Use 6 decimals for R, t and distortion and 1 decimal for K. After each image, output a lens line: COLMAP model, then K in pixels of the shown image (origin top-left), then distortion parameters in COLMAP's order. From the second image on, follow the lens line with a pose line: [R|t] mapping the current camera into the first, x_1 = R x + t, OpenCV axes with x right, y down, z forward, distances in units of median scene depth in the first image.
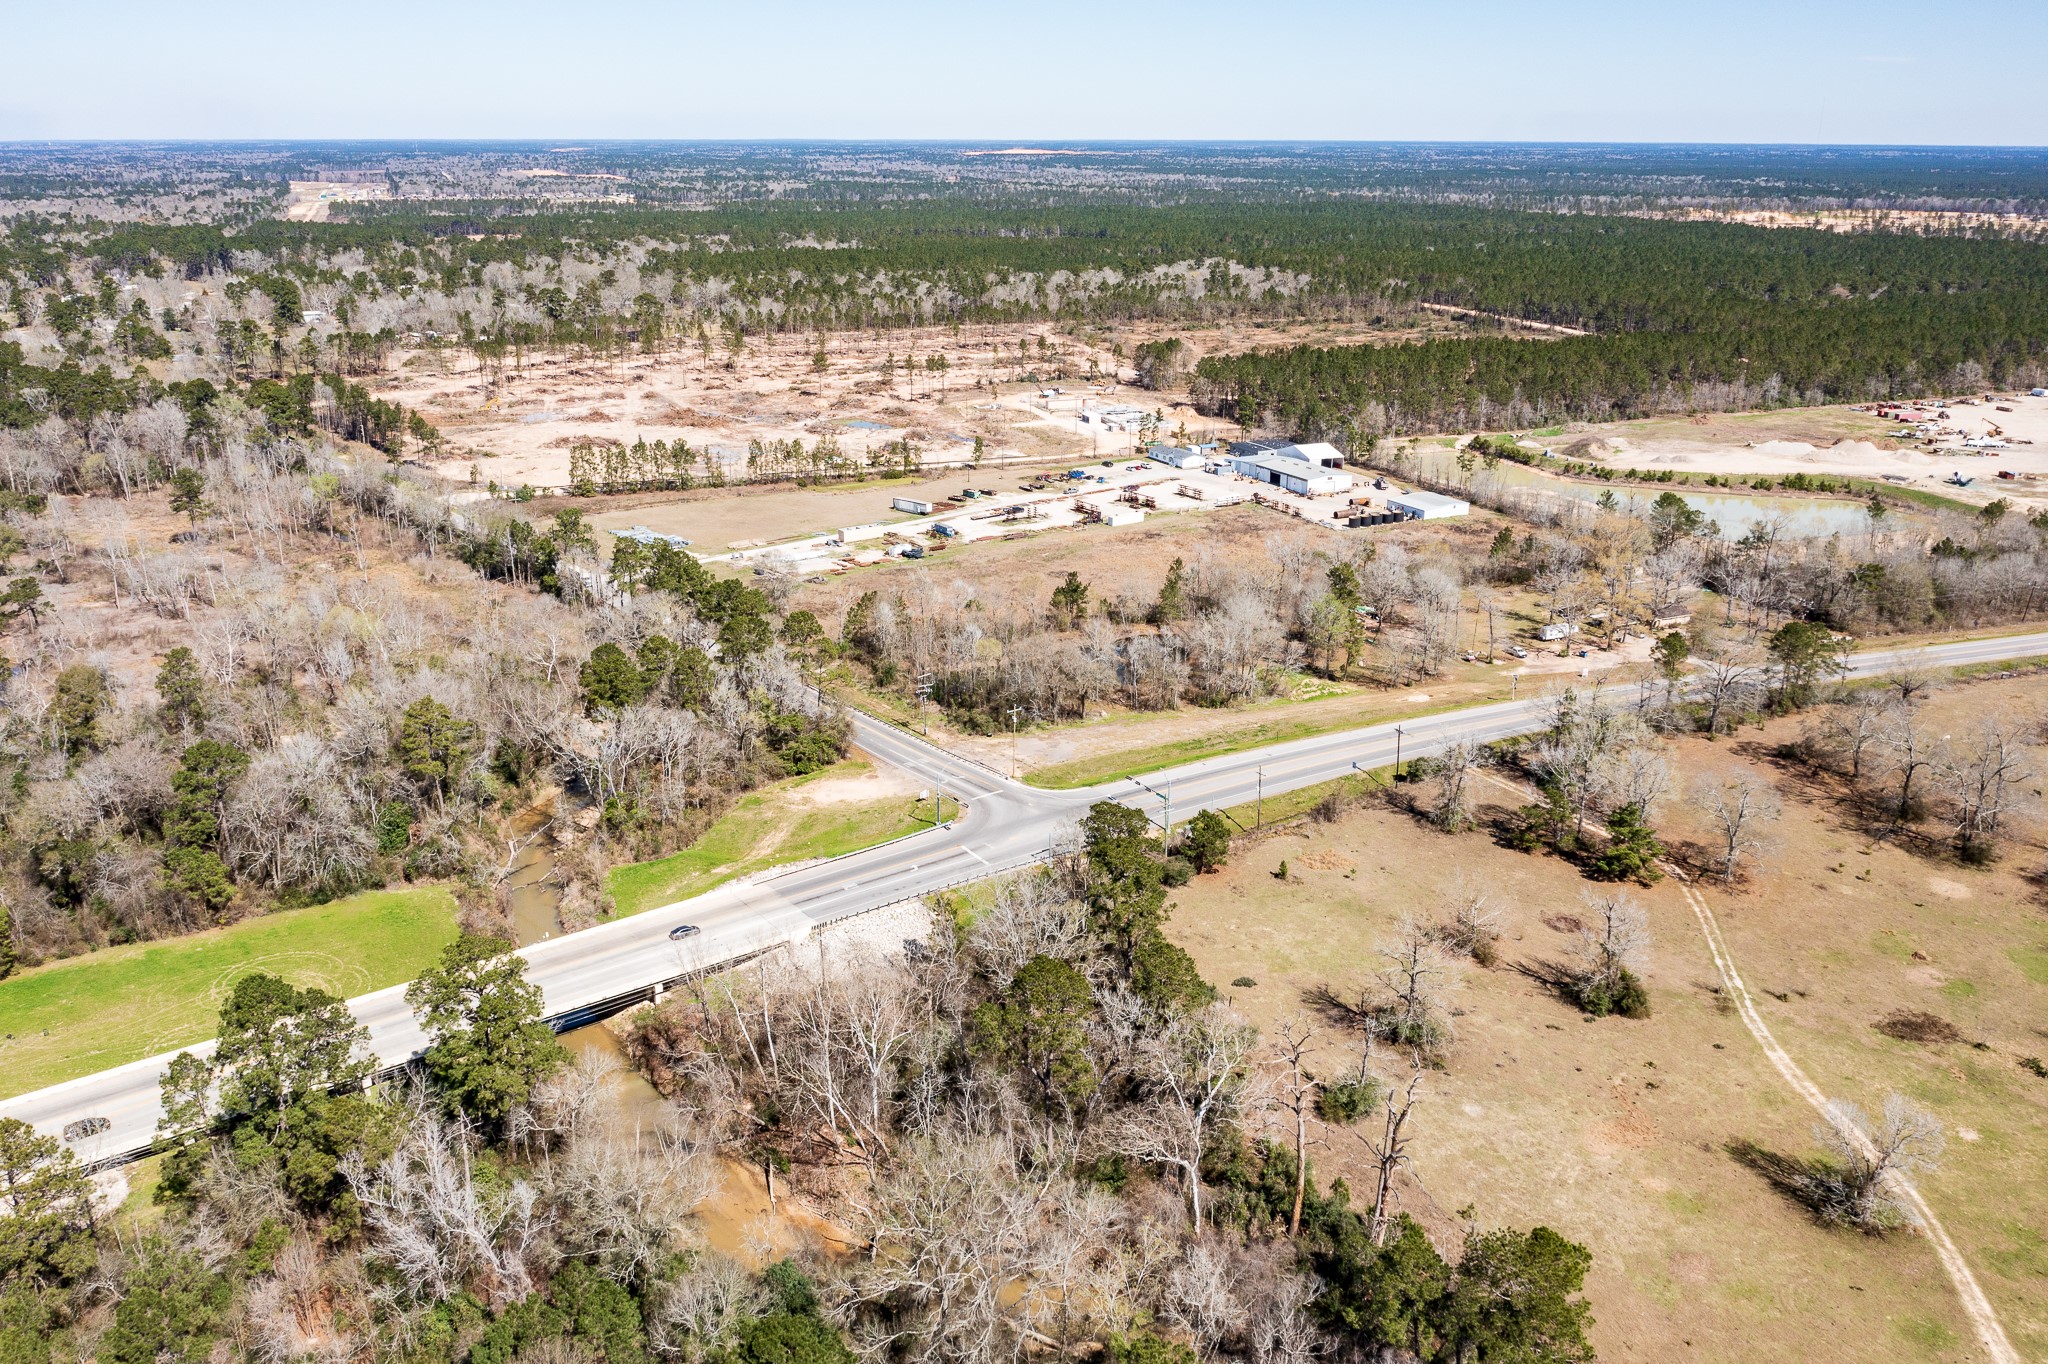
lens RADIAL K [[1623.3, 0, 1024.0], [0, 1623.3, 682.0], [0, 0, 1]] dist [-0.010438, -0.002740]
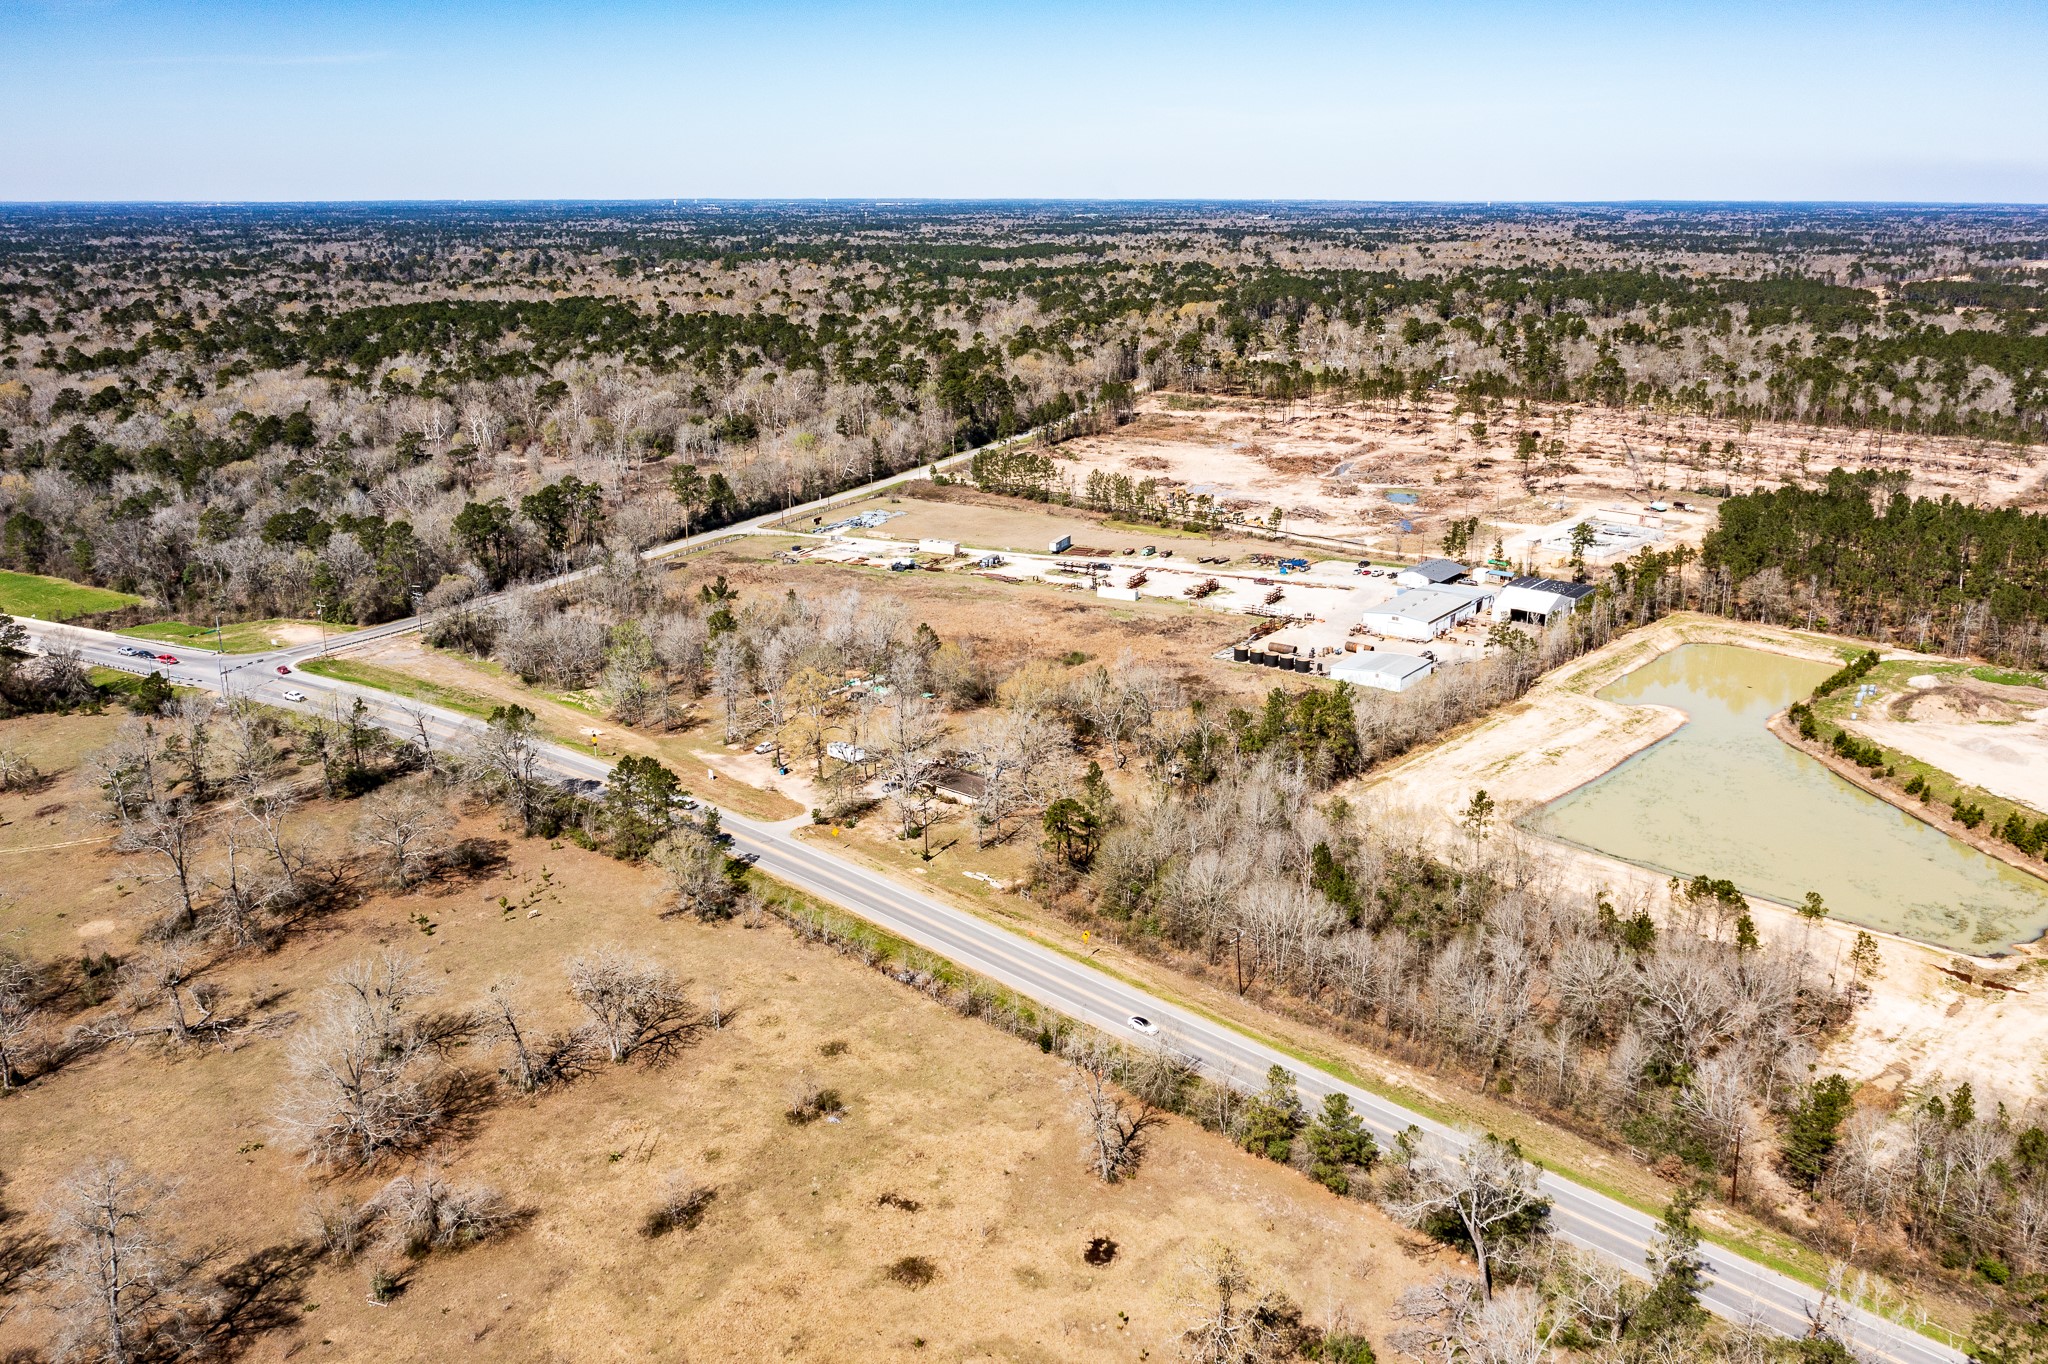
lens RADIAL K [[1623.3, 0, 1024.0], [0, 1623.3, 682.0], [0, 0, 1]] dist [-0.010438, -0.002740]
pose [[0.449472, 0.257850, -0.855271, 0.791788], [-0.287951, 0.948150, 0.134523, -0.150862], [0.845612, 0.185812, 0.500415, 0.462551]]
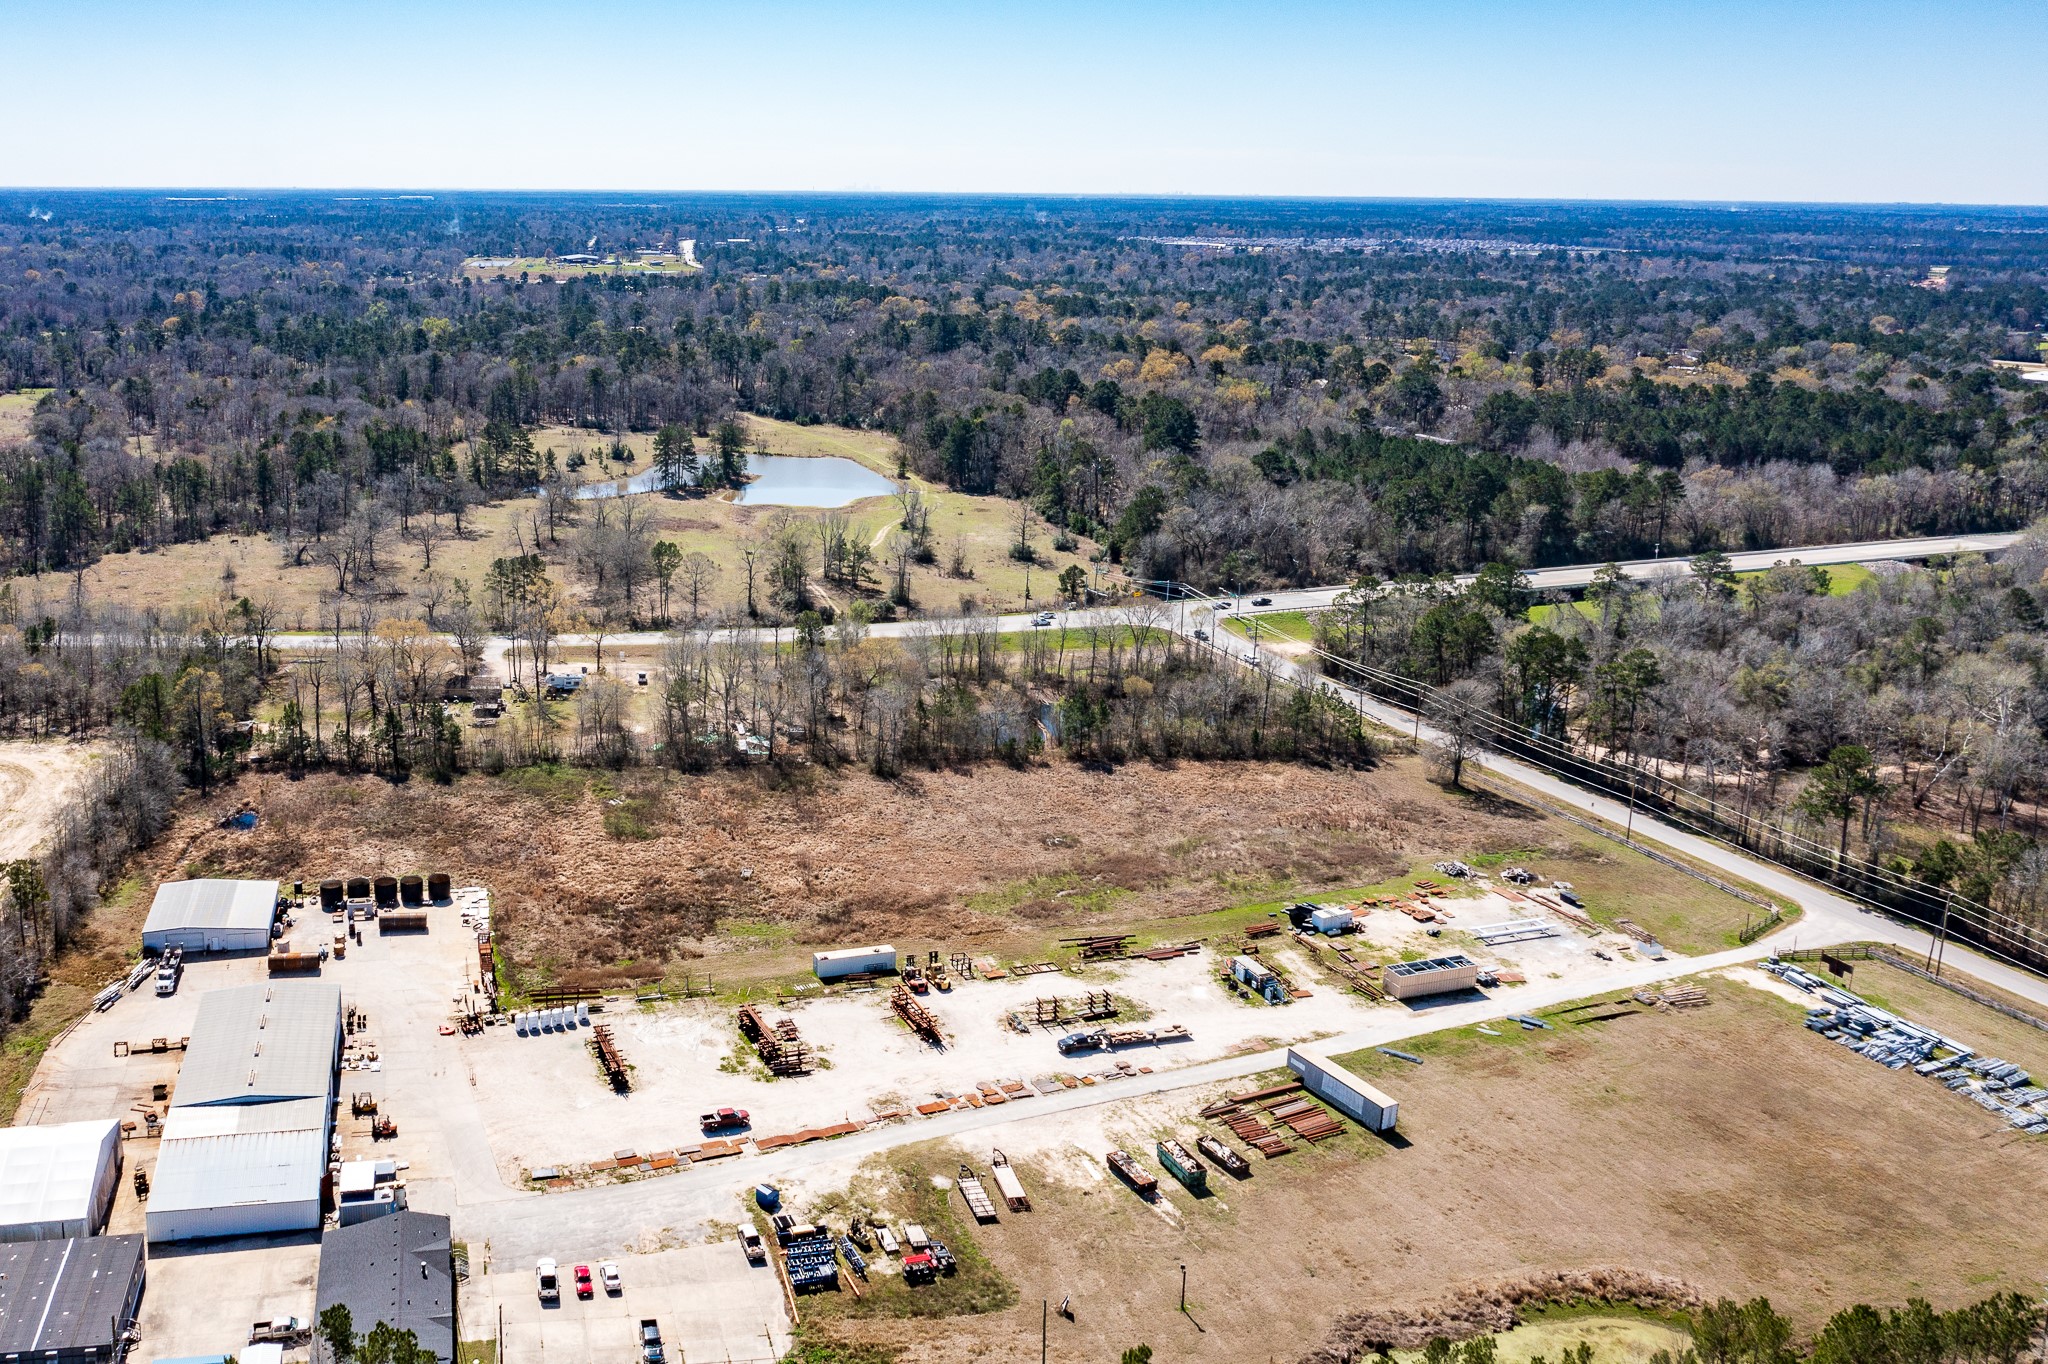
lens RADIAL K [[1639.7, 0, 1024.0], [0, 1639.7, 682.0], [0, 0, 1]] dist [-0.012730, 0.001008]
pose [[-0.958923, -0.094074, 0.267613, -0.131630], [0.079378, 0.816727, 0.571538, -0.429494], [-0.272334, 0.569304, -0.775711, 1.241179]]
